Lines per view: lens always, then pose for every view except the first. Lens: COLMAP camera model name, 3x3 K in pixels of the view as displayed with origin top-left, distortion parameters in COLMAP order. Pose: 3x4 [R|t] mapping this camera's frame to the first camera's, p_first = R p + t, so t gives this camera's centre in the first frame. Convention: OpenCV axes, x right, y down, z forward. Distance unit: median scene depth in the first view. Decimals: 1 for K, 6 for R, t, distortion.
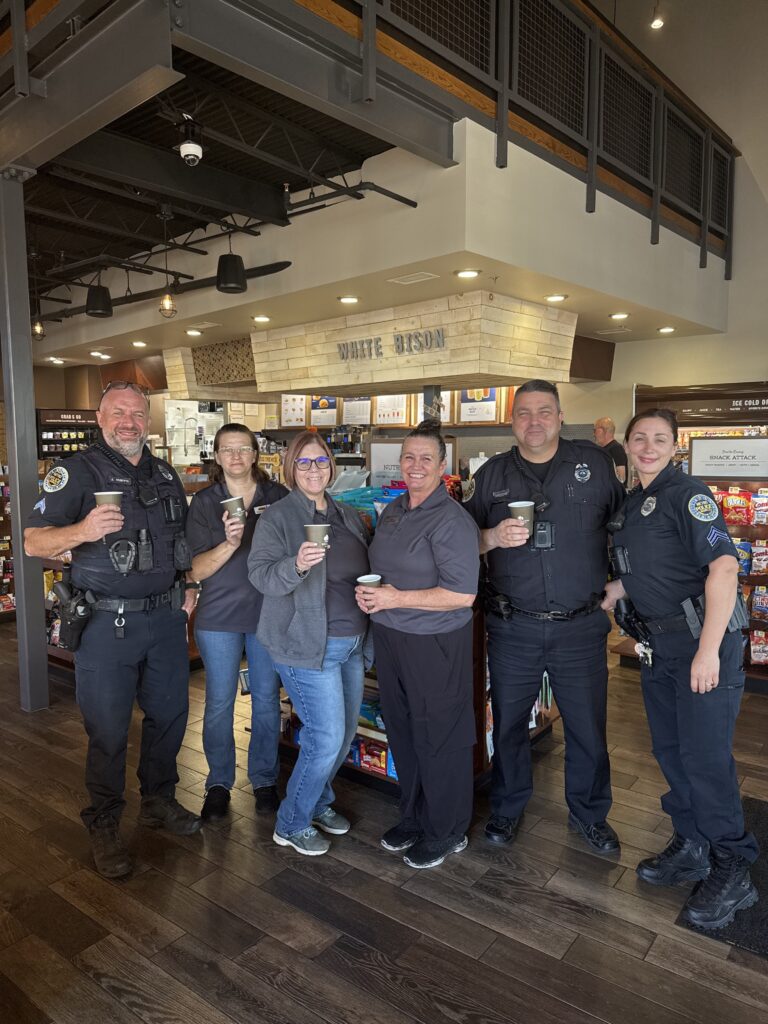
lens RADIAL K [[719.4, 0, 382.8], [0, 719.4, 529.9], [0, 0, 1]] dist [0.004673, -0.000581]
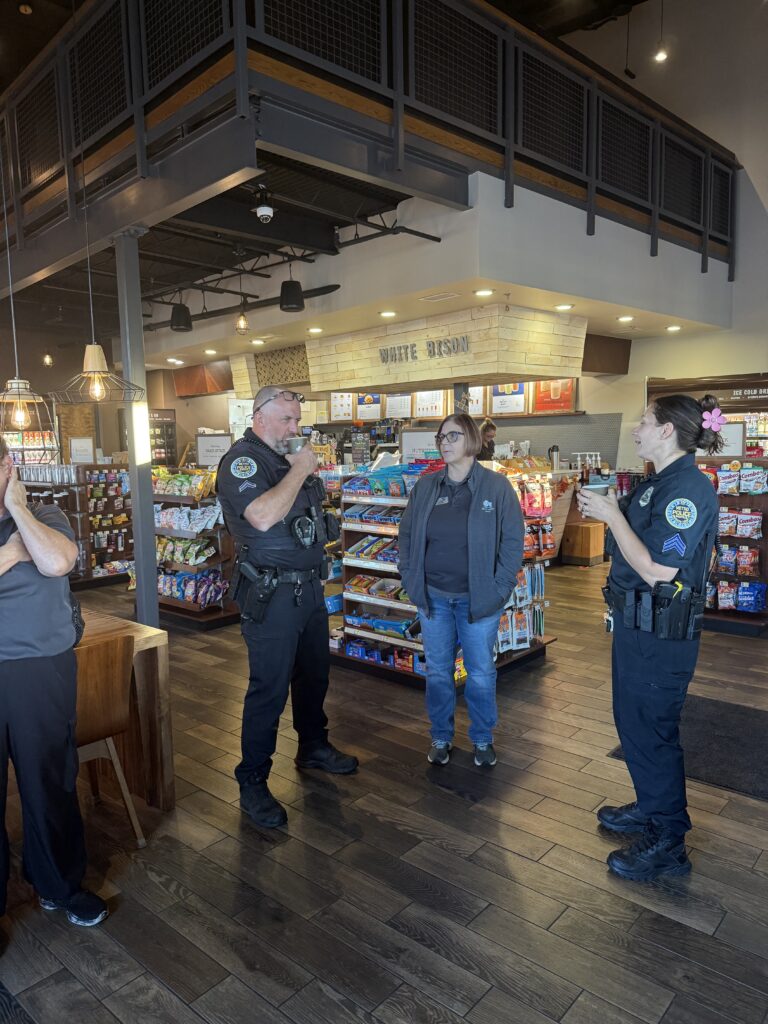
lens RADIAL K [[719.4, 0, 382.8], [0, 719.4, 529.9], [0, 0, 1]] dist [0.004673, -0.000581]
pose [[0.997776, -0.006551, -0.066337, 0.019130], [0.007136, 0.999938, 0.008590, 0.026743], [0.066277, -0.009044, 0.997760, -0.177301]]
